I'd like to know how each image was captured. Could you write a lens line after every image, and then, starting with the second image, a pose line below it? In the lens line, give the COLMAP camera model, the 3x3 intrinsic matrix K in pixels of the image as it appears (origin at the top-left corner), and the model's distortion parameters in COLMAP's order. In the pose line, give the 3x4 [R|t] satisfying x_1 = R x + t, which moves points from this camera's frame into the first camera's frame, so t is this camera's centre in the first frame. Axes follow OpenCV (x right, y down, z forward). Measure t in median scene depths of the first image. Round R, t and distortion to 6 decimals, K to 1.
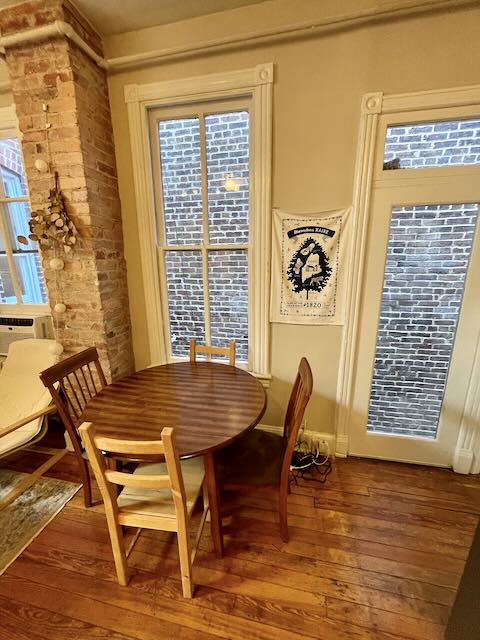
lens RADIAL K [[256.9, 0, 240.0], [0, 256.9, 320.0], [0, 0, 1]] dist [-0.003466, 0.000333]
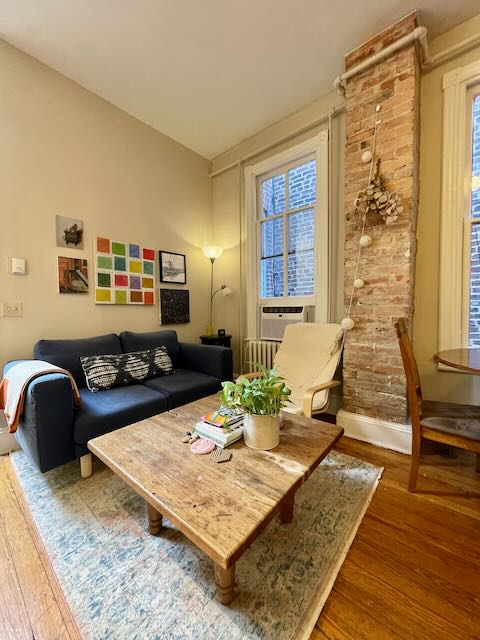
lens RADIAL K [[256.9, 0, 240.0], [0, 256.9, 320.0], [0, 0, 1]] dist [-0.003466, 0.000333]
pose [[0.873470, 0.020466, -0.486448, -0.684206], [-0.110020, 0.981570, -0.156256, 0.357999], [0.474285, 0.190004, 0.859623, -0.123948]]
